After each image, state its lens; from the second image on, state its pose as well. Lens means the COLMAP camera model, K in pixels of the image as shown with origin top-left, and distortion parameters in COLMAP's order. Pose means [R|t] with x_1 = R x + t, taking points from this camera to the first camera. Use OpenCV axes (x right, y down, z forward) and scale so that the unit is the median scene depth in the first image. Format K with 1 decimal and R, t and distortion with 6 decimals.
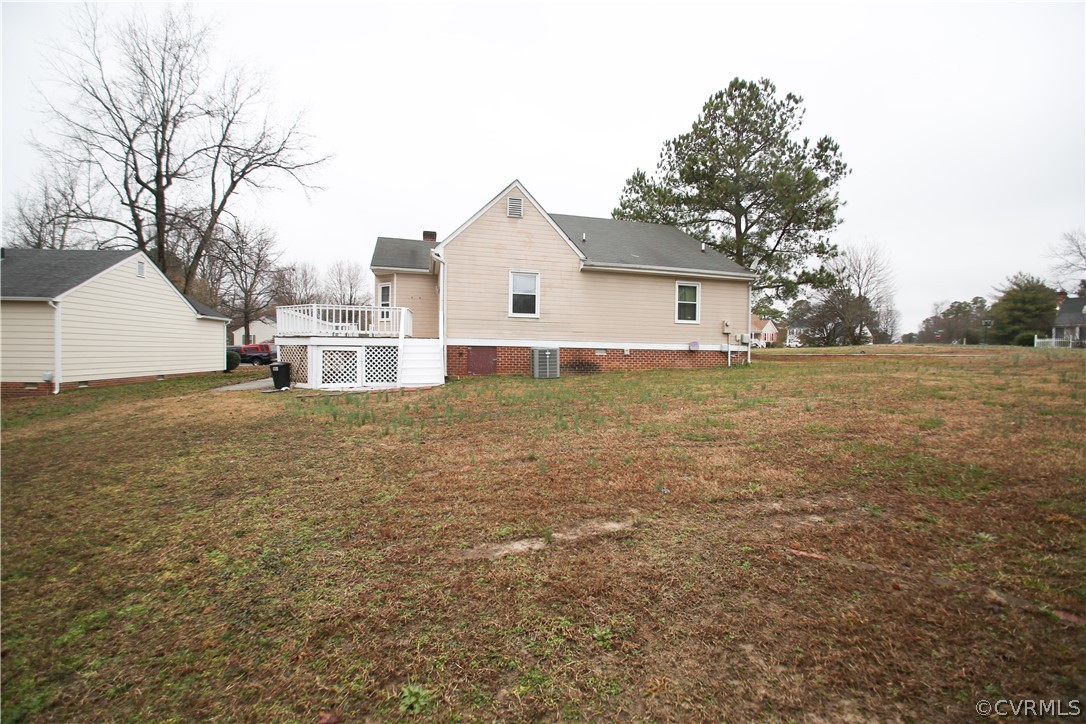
lens RADIAL K [[433.2, 0, 544.4], [0, 433.2, 362.9], [0, 0, 1]] dist [-0.021694, -0.000226]
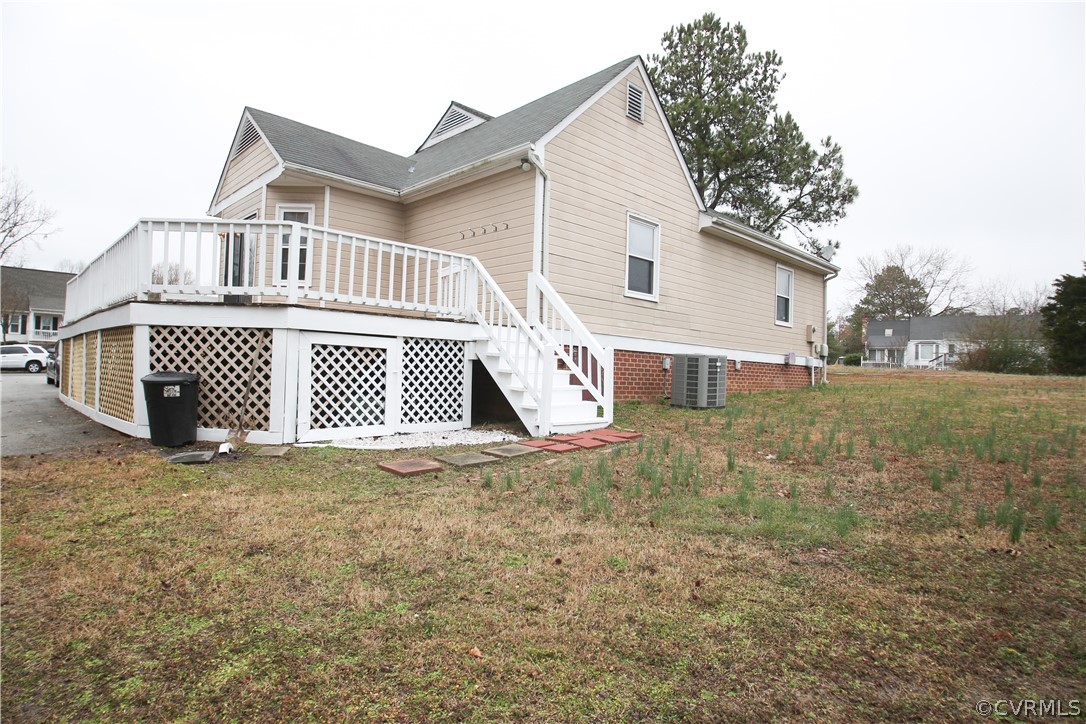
lens RADIAL K [[592.0, 0, 543.3], [0, 592.0, 358.6], [0, 0, 1]] dist [-0.023786, 0.000028]
pose [[0.876393, 0.027096, 0.480833, -0.528882], [-0.010518, 0.999255, -0.037141, 0.001766], [-0.481481, 0.027493, 0.876025, 0.392834]]
